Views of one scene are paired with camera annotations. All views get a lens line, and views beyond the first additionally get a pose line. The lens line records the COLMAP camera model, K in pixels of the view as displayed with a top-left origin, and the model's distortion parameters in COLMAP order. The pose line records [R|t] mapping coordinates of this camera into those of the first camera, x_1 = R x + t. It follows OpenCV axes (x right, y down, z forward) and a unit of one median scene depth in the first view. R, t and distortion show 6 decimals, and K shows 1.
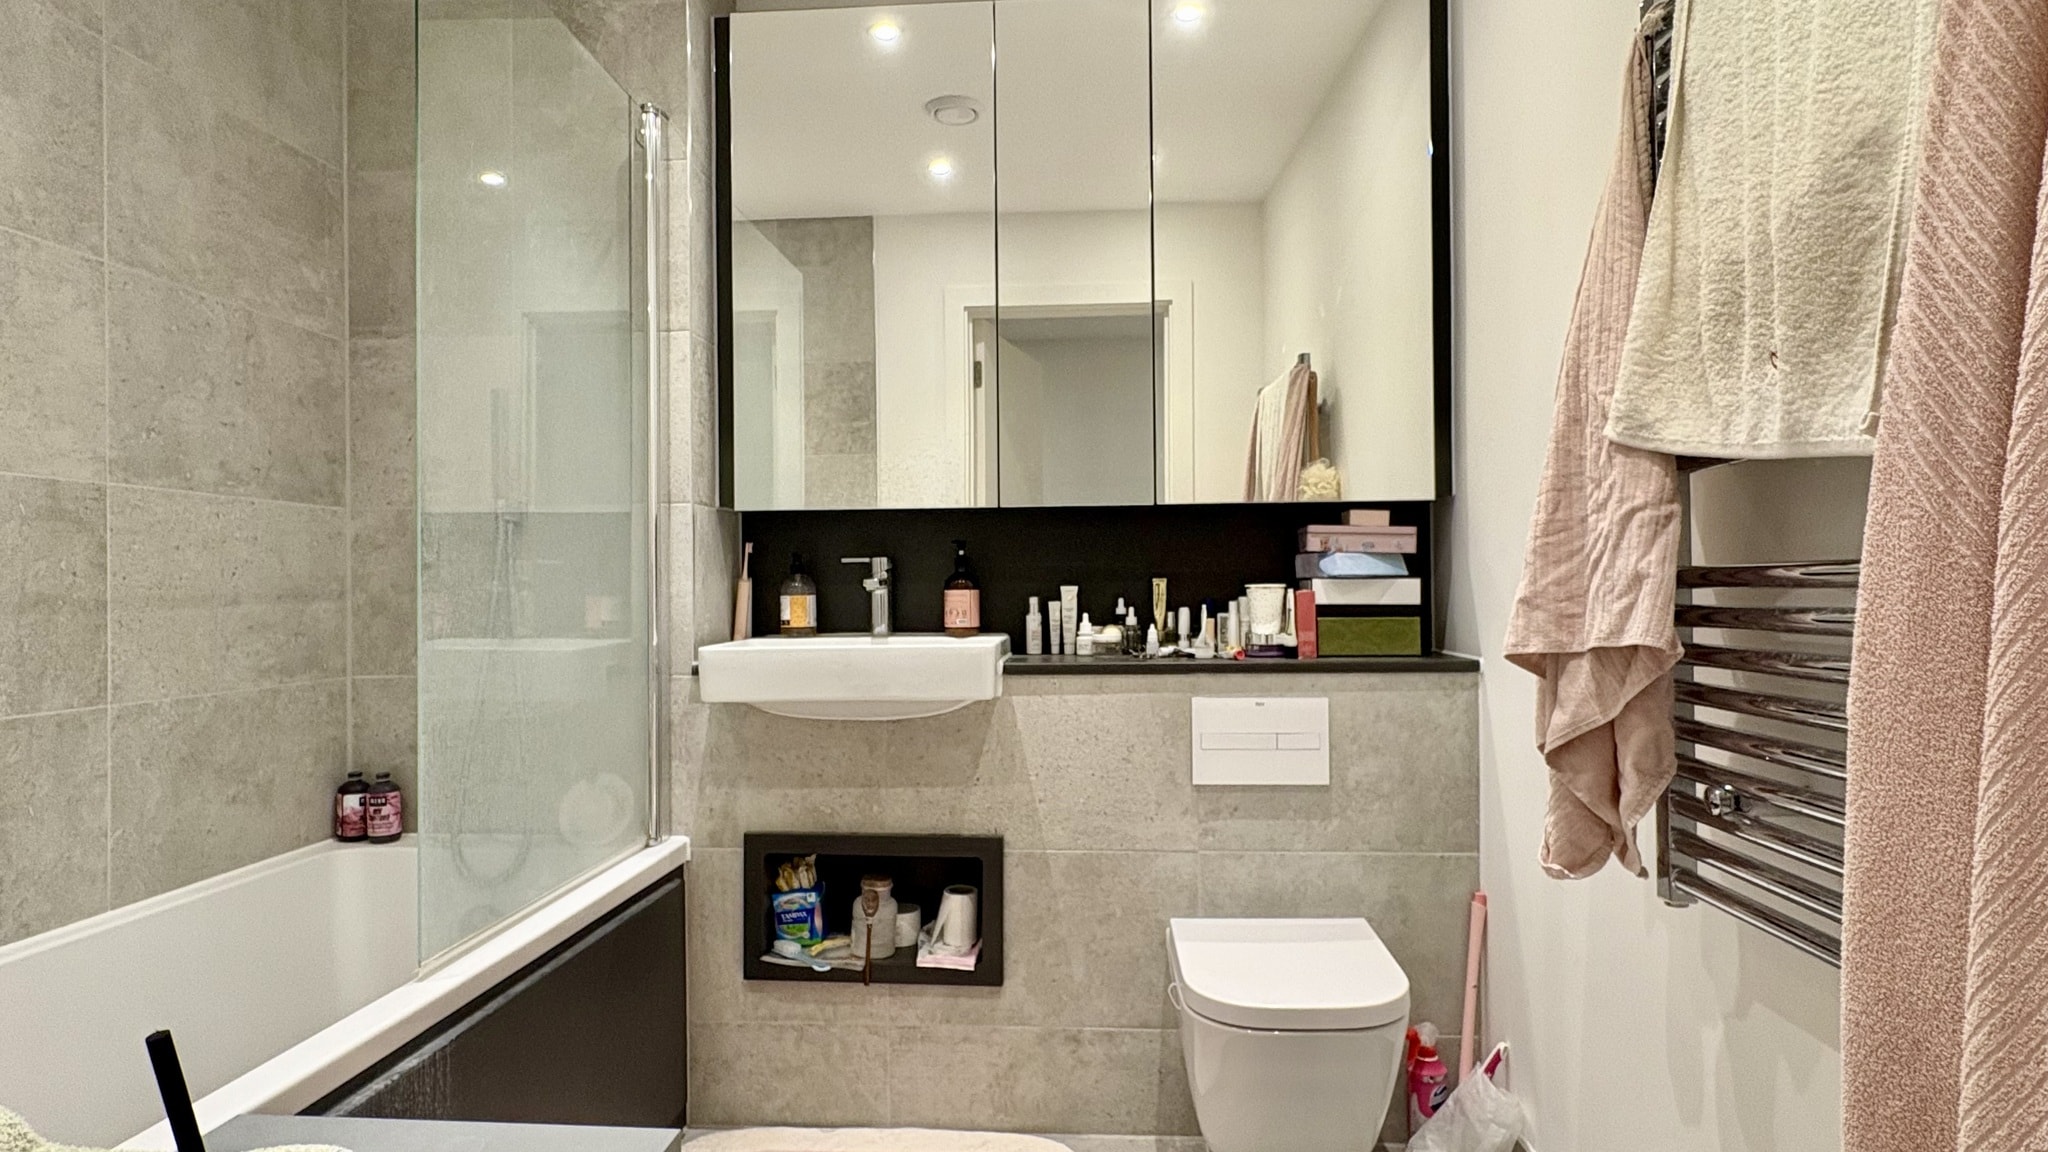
lens RADIAL K [[1156.4, 0, 1024.0], [0, 1156.4, 576.0], [0, 0, 1]] dist [0.000957, -0.000052]
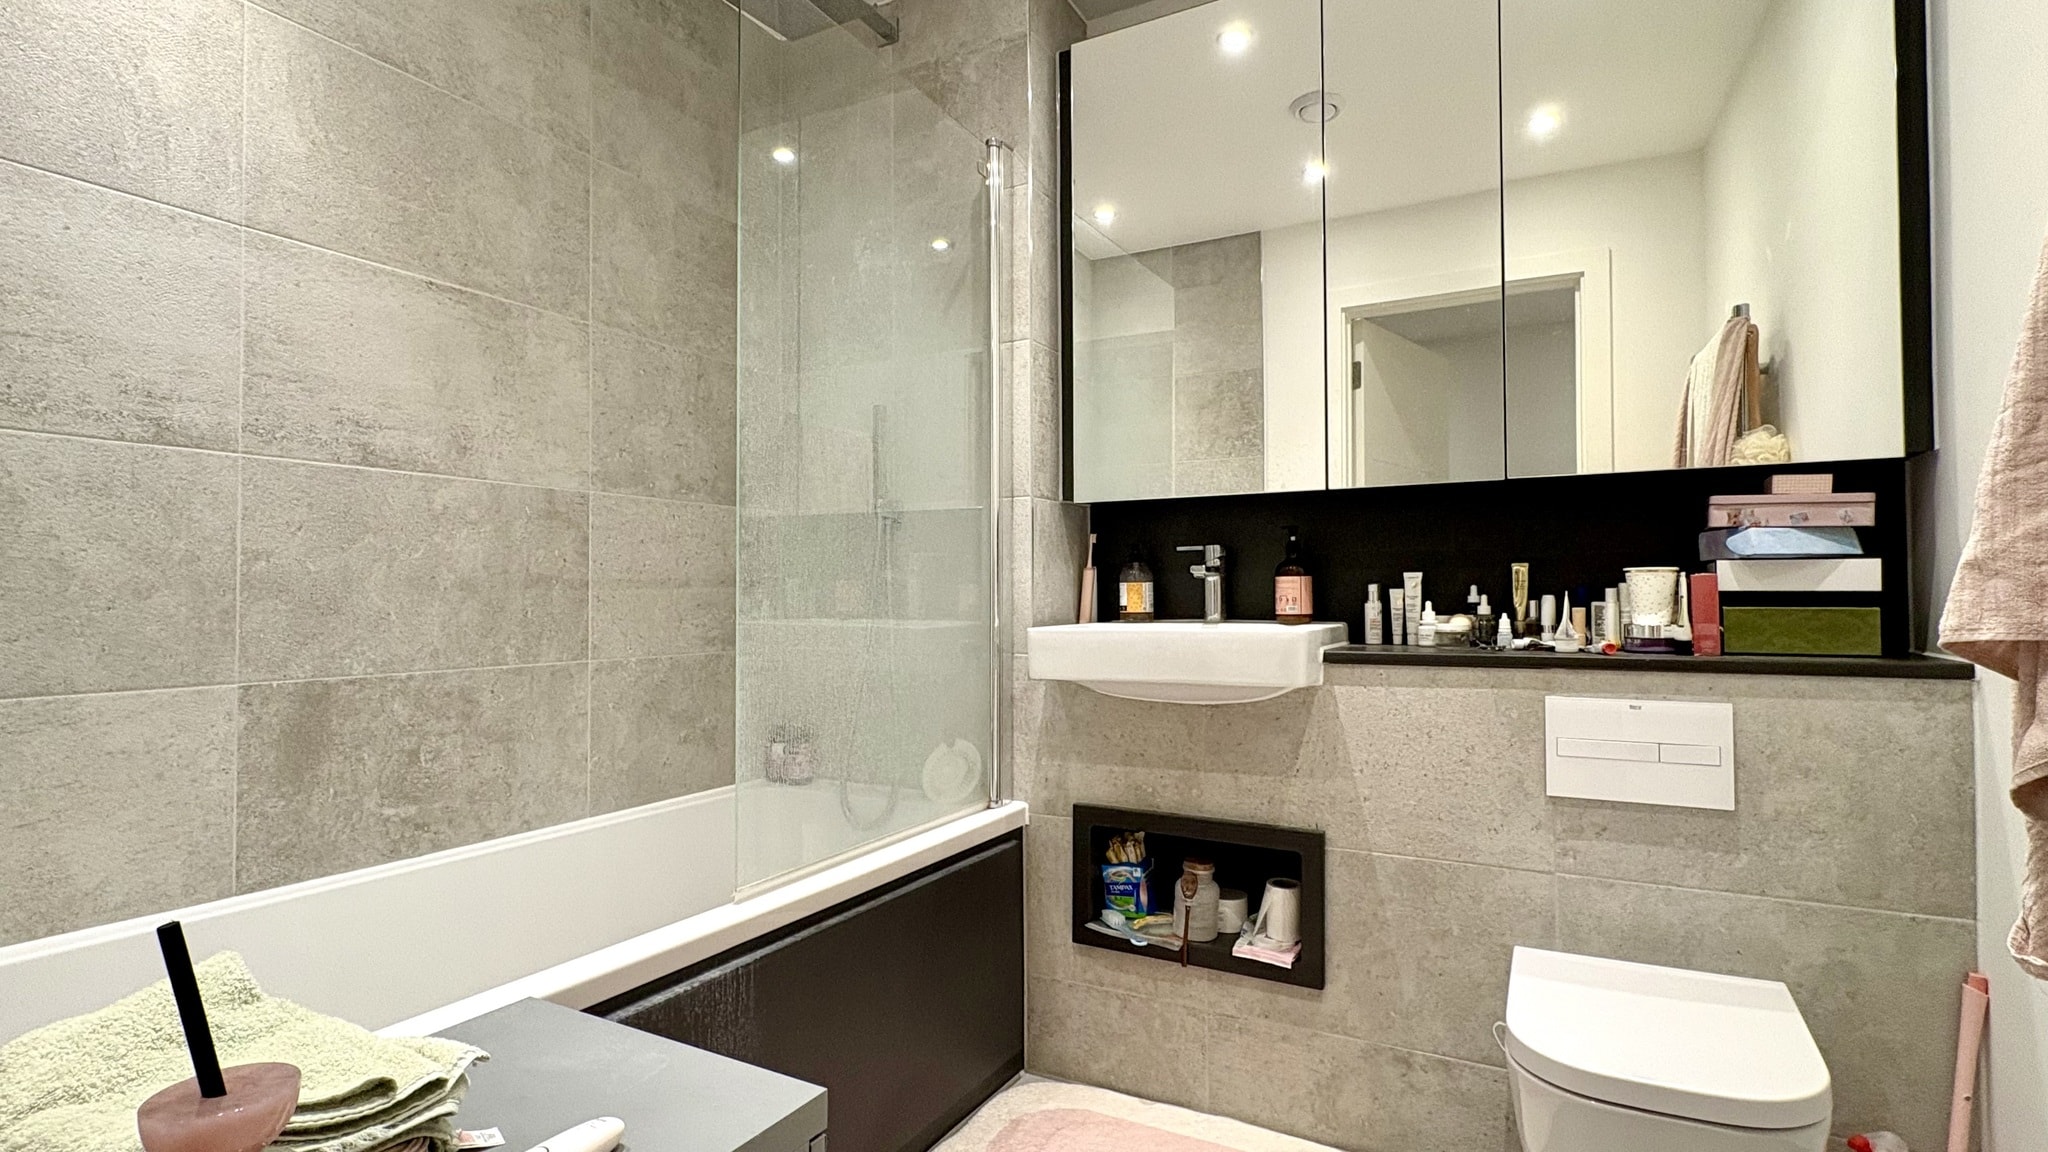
lens RADIAL K [[1009.3, 0, 1024.0], [0, 1009.3, 576.0], [0, 0, 1]] dist [0.000695, -0.000364]
pose [[0.903568, -0.004542, -0.428420, 0.115544], [0.000271, 0.999950, -0.010030, 0.021780], [0.428444, 0.008946, 0.903524, 0.139407]]
